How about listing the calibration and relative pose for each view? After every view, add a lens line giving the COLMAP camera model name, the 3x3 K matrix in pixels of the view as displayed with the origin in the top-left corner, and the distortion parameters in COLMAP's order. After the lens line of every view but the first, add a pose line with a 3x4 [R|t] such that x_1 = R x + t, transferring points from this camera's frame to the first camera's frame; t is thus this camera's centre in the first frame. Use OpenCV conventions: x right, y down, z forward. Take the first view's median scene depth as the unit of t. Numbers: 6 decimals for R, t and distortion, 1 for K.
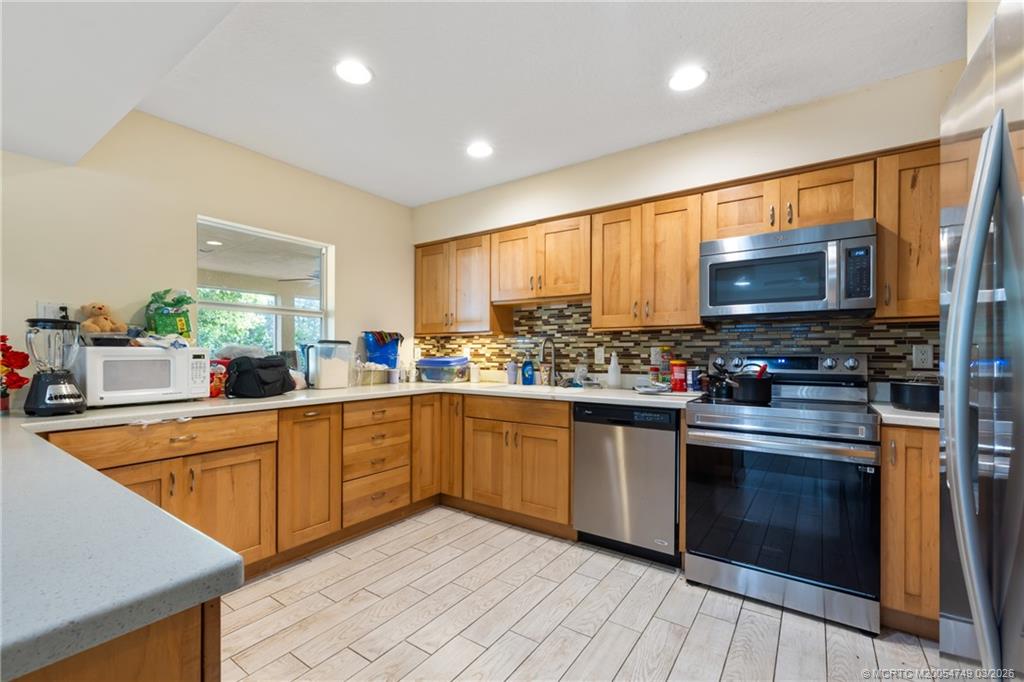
lens RADIAL K [[432.7, 0, 512.9], [0, 432.7, 346.8], [0, 0, 1]] dist [-0.000426, -0.000025]
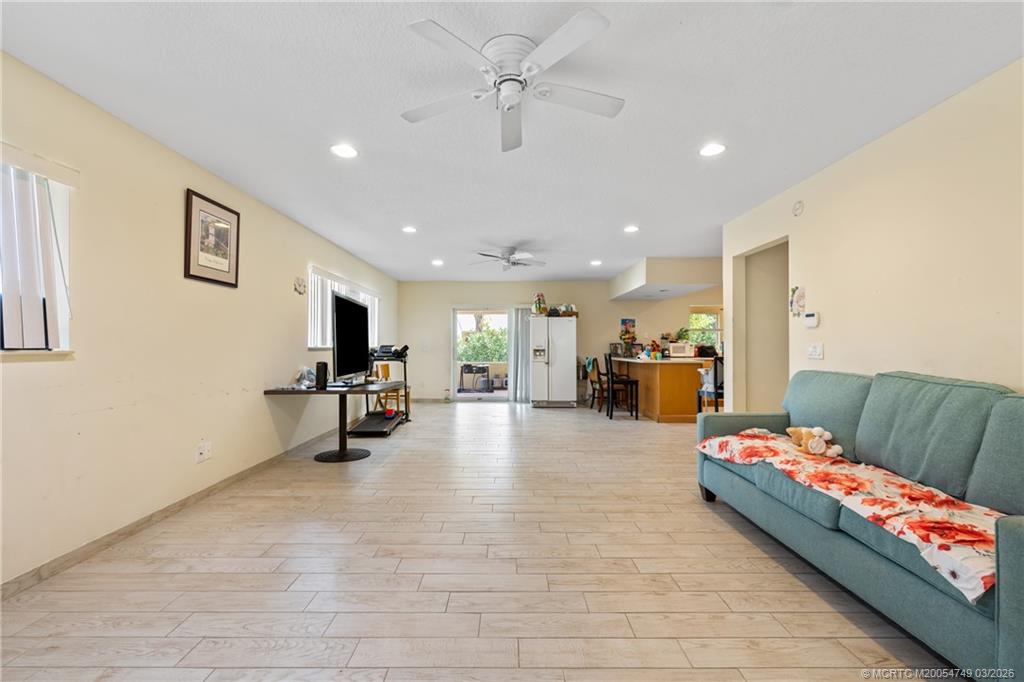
lens RADIAL K [[432.7, 0, 510.3], [0, 432.7, 343.4], [0, 0, 1]] dist [-0.000426, -0.000025]
pose [[0.578172, -0.006173, -0.815891, 1.439701], [0.006197, 0.999976, -0.003174, 0.006657], [0.815891, -0.003221, 0.578197, -2.475547]]
